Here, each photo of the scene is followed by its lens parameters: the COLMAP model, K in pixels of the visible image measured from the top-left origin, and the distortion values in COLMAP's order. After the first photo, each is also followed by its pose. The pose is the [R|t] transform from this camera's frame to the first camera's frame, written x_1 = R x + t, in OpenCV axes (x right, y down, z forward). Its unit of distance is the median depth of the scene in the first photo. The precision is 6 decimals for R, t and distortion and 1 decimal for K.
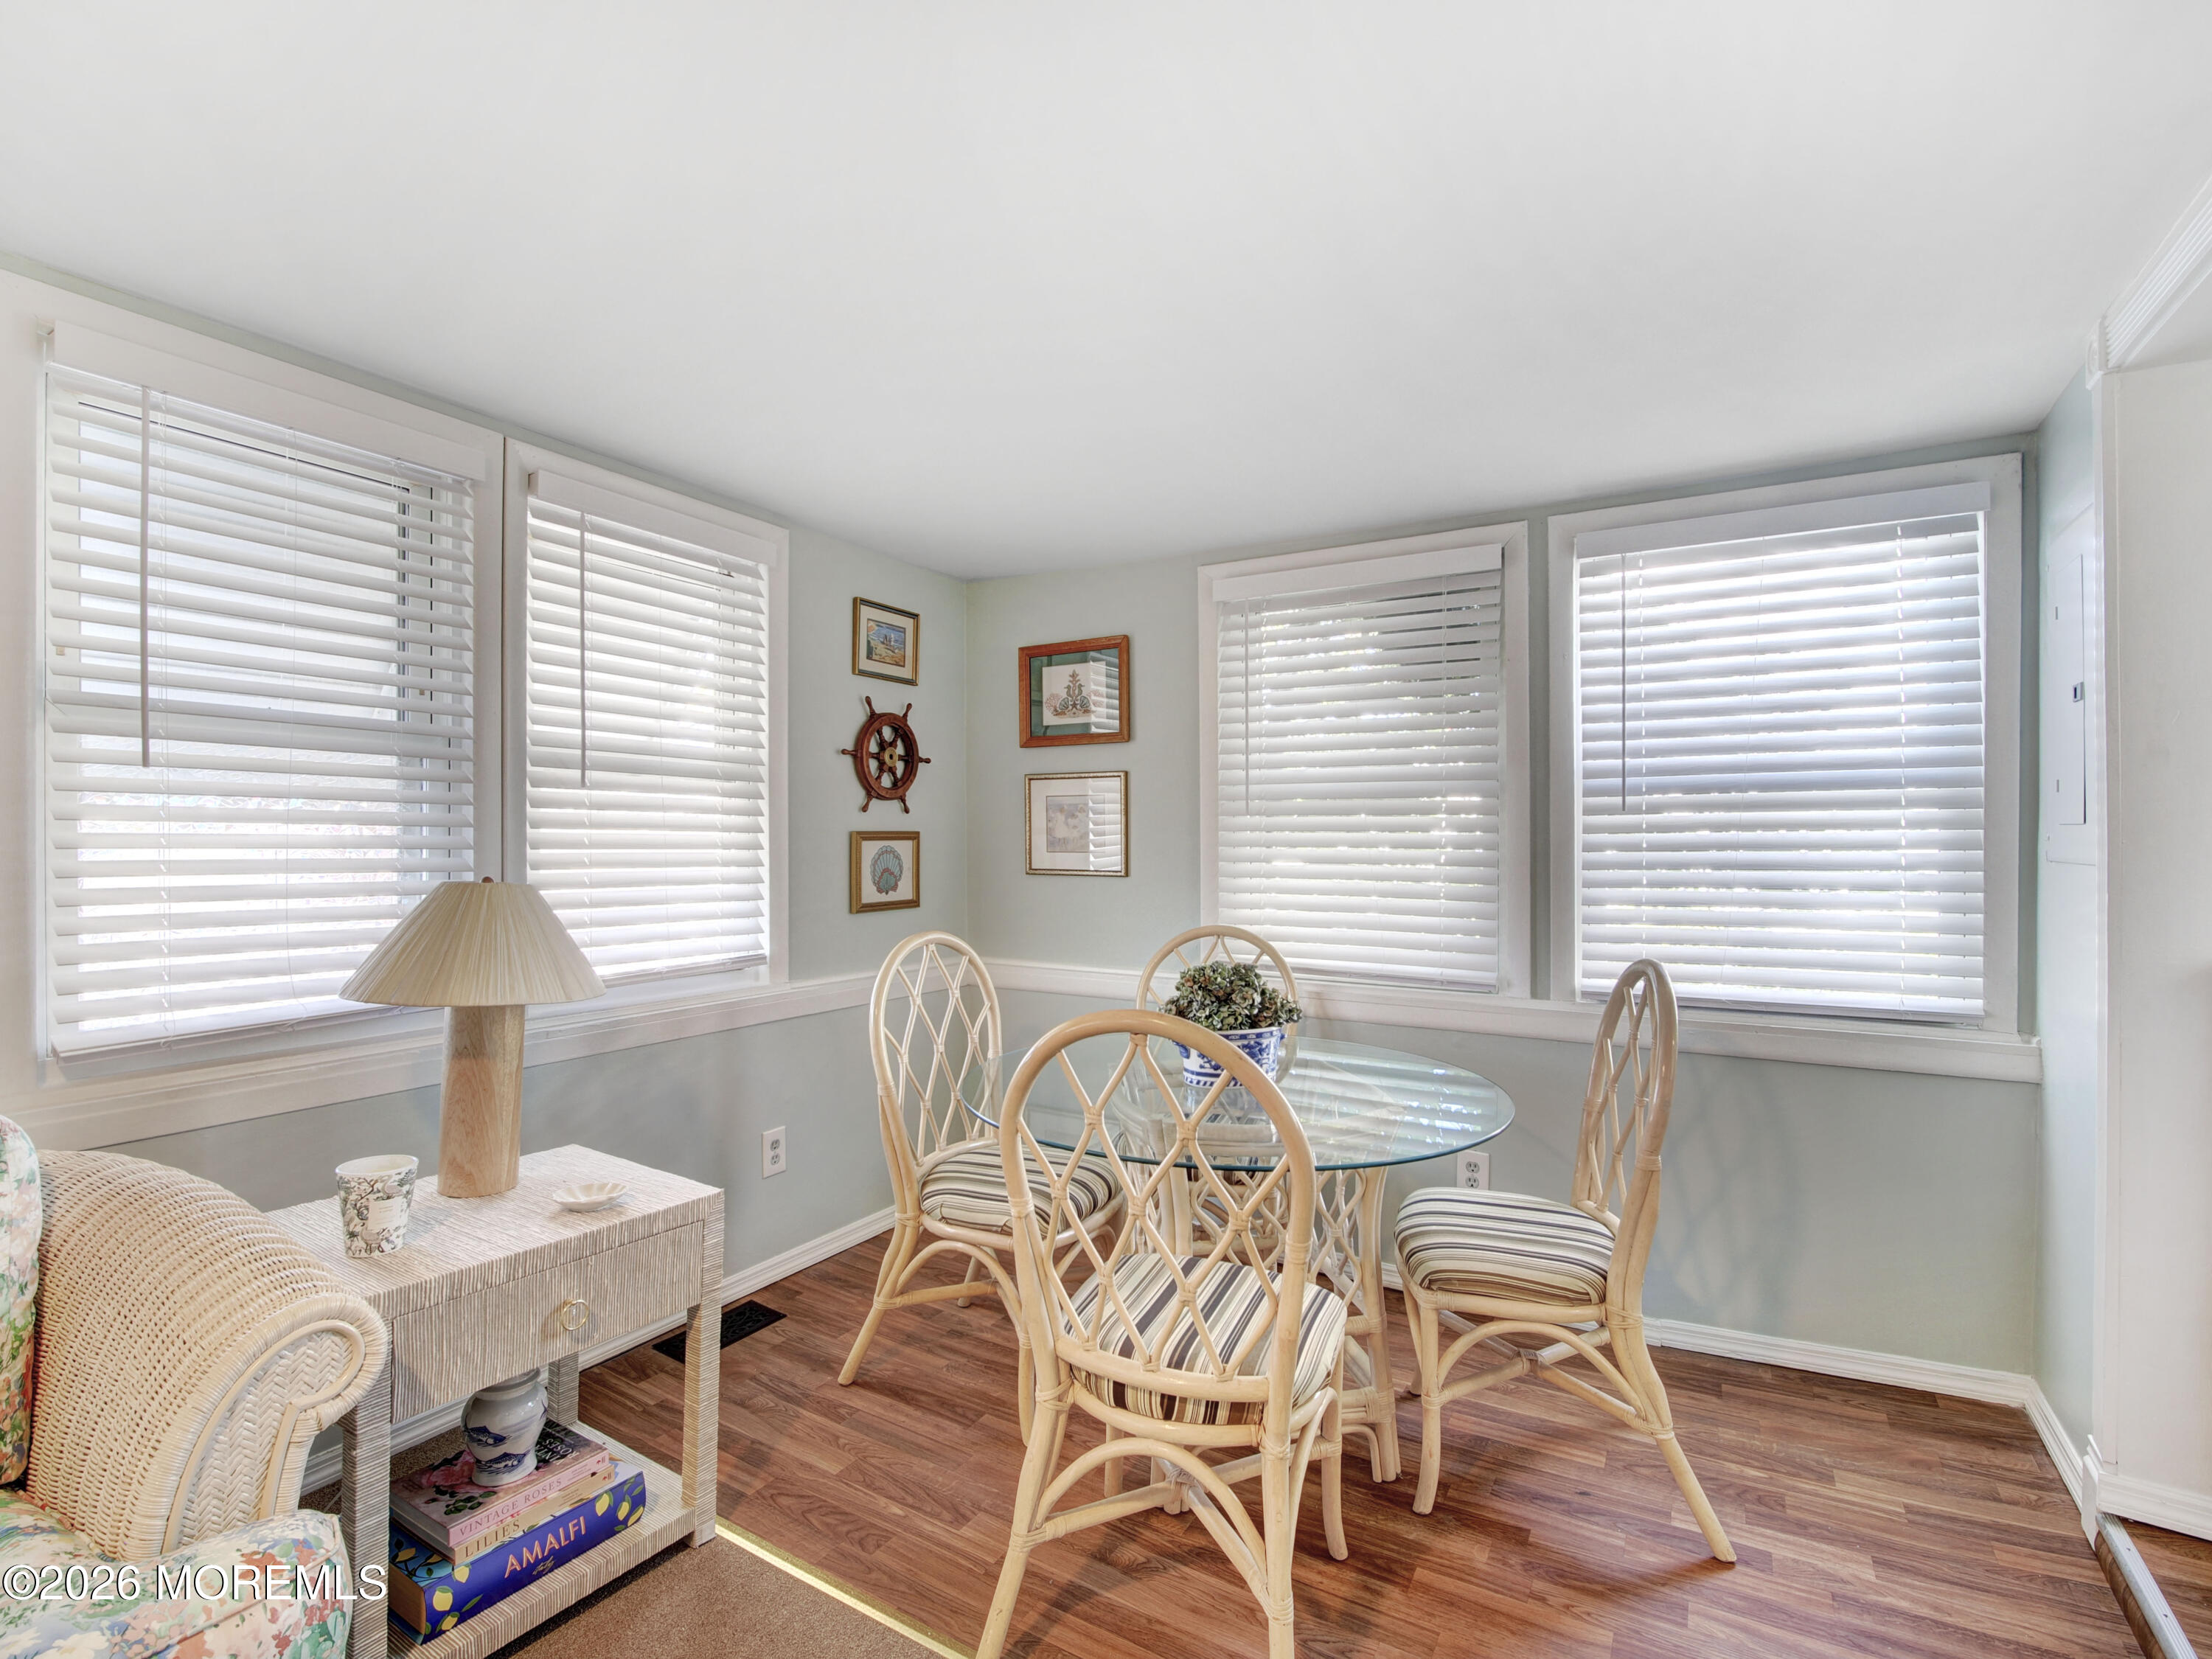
lens RADIAL K [[1021.9, 0, 1105.1], [0, 1021.9, 842.5], [0, 0, 1]] dist [-0.021421, -0.000831]
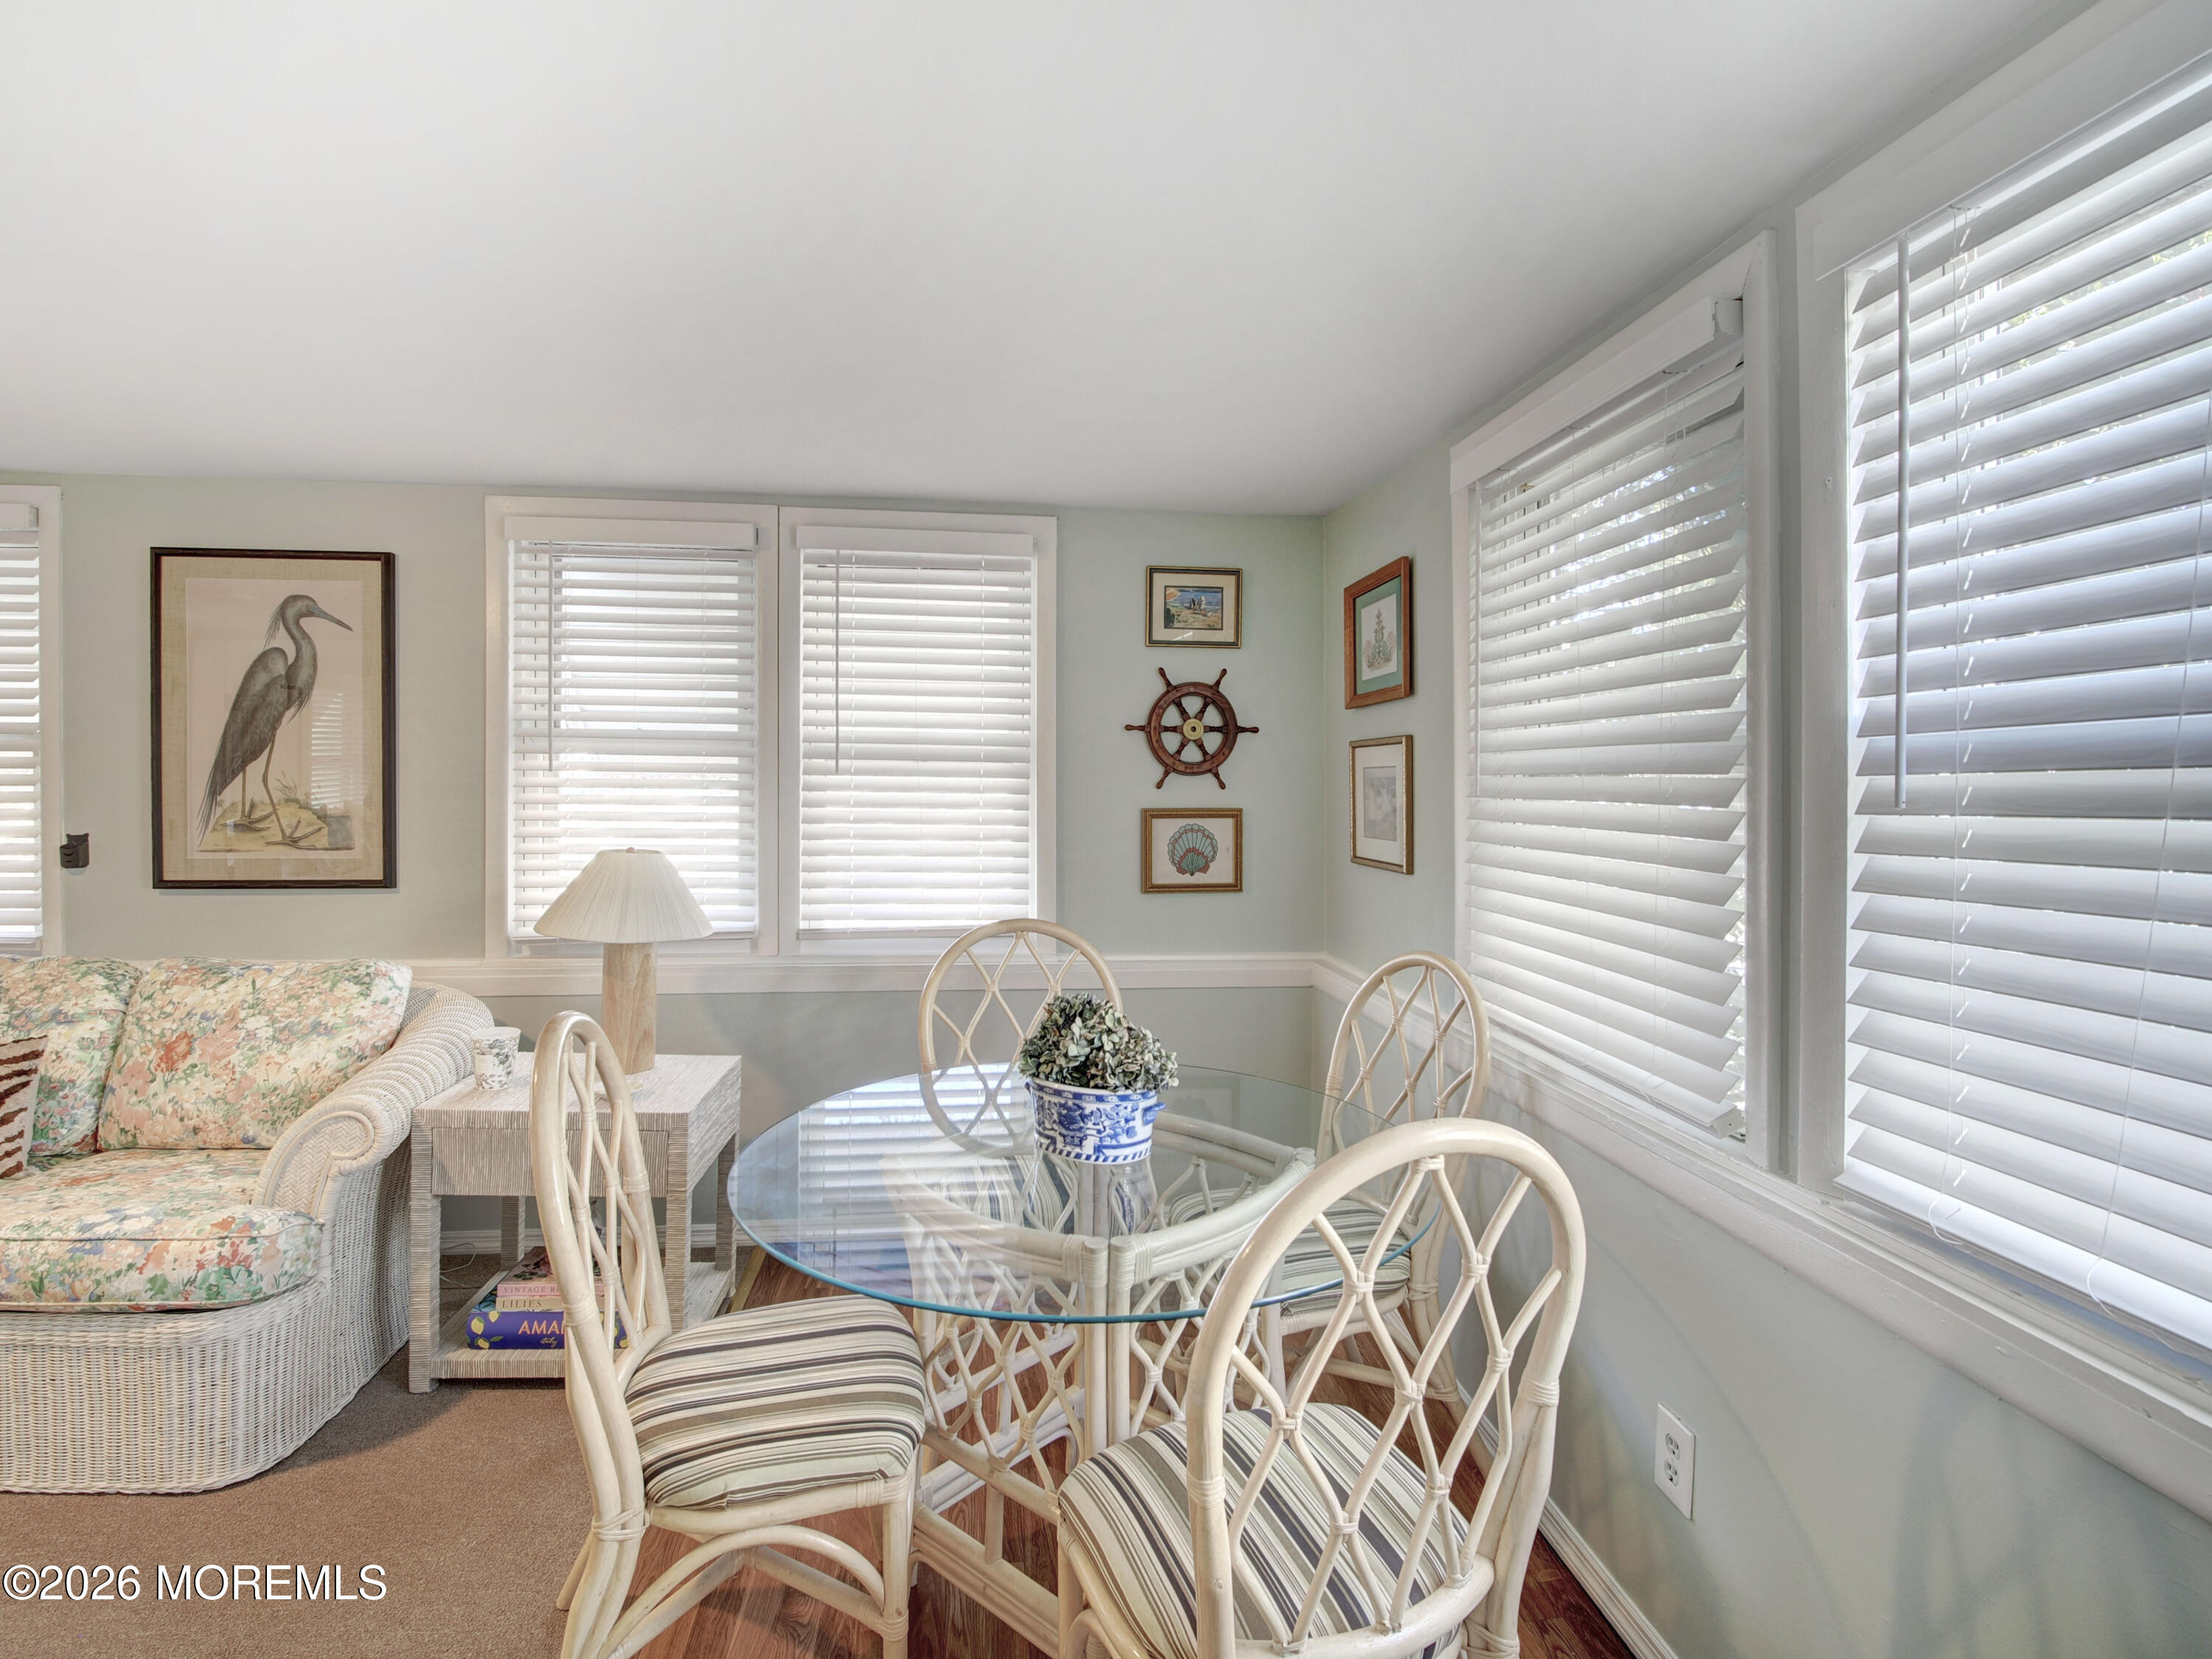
lens RADIAL K [[1079.9, 0, 1107.1], [0, 1079.9, 796.8], [0, 0, 1]] dist [-0.015127, -0.000553]
pose [[0.609364, 0.011826, -0.792802, 0.651310], [-0.008493, 0.999929, 0.008388, -0.036682], [0.792845, 0.001622, 0.609421, 0.416117]]
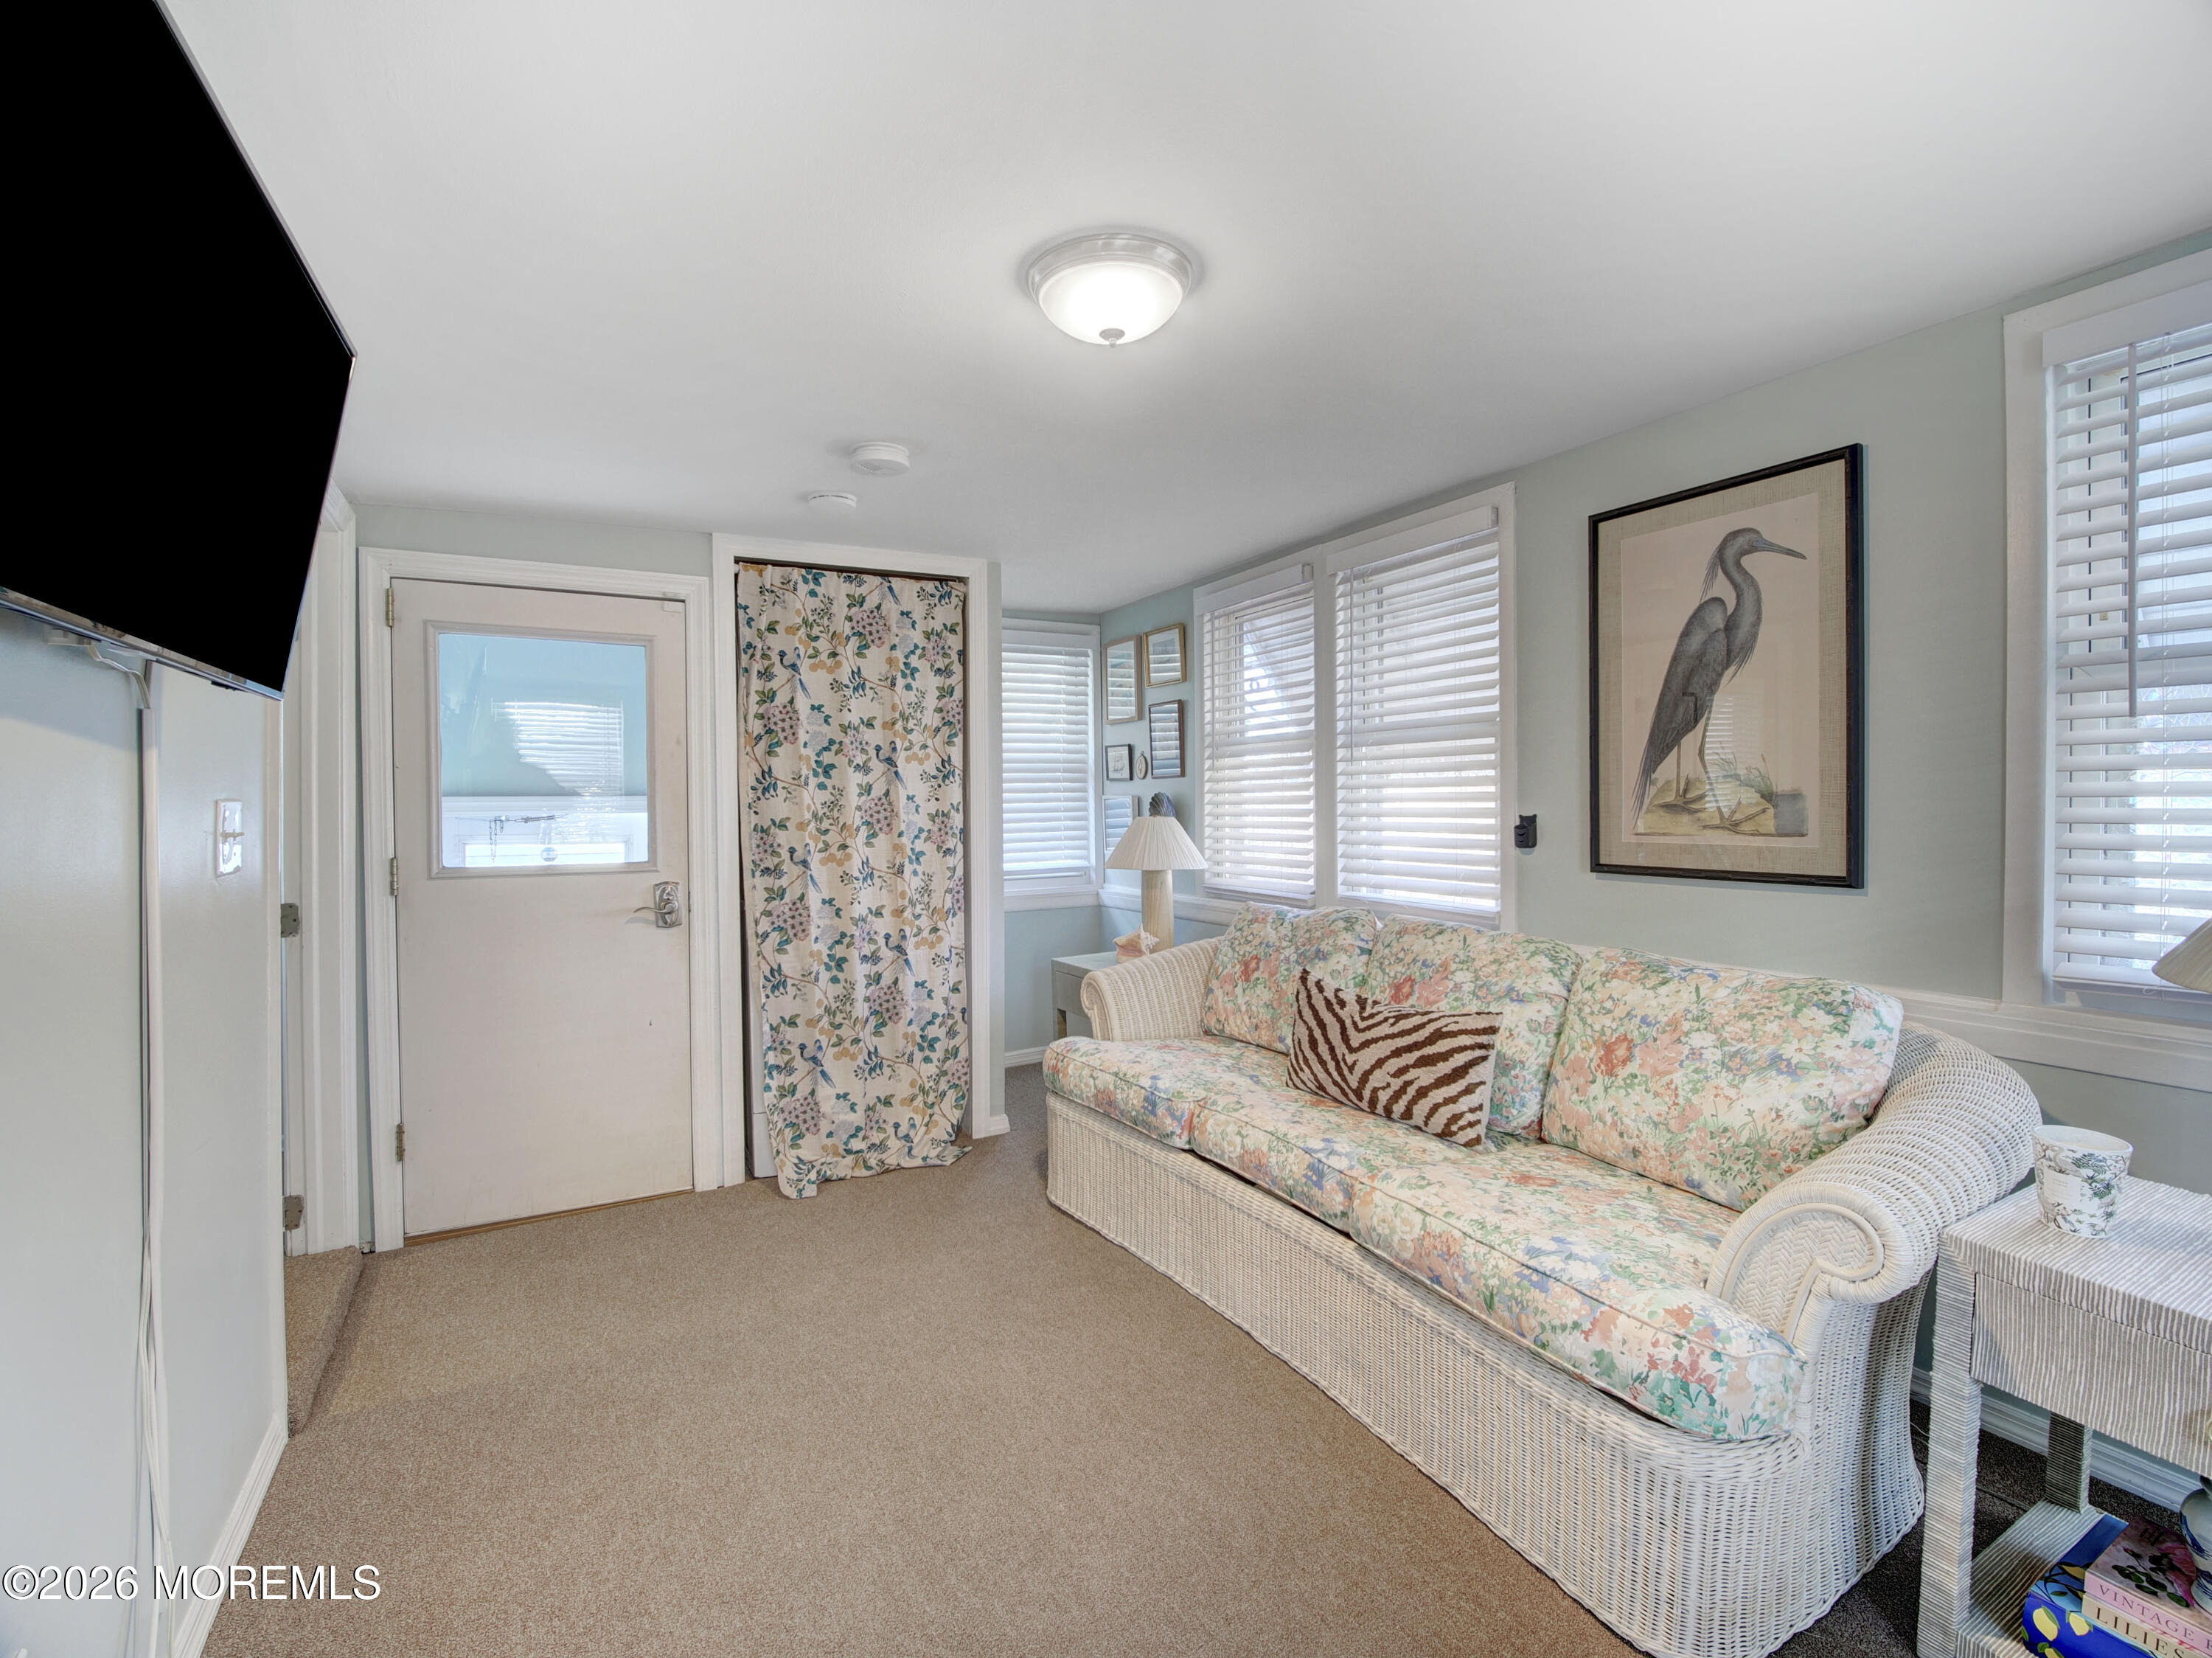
lens RADIAL K [[1005.7, 0, 1106.4], [0, 1005.7, 823.1], [0, 0, 1]] dist [-0.015790, -0.000756]
pose [[-0.487477, 0.021779, -0.872864, 0.279828], [0.005199, 0.999744, 0.022041, 0.003024], [0.873120, 0.006206, -0.487465, 0.370858]]
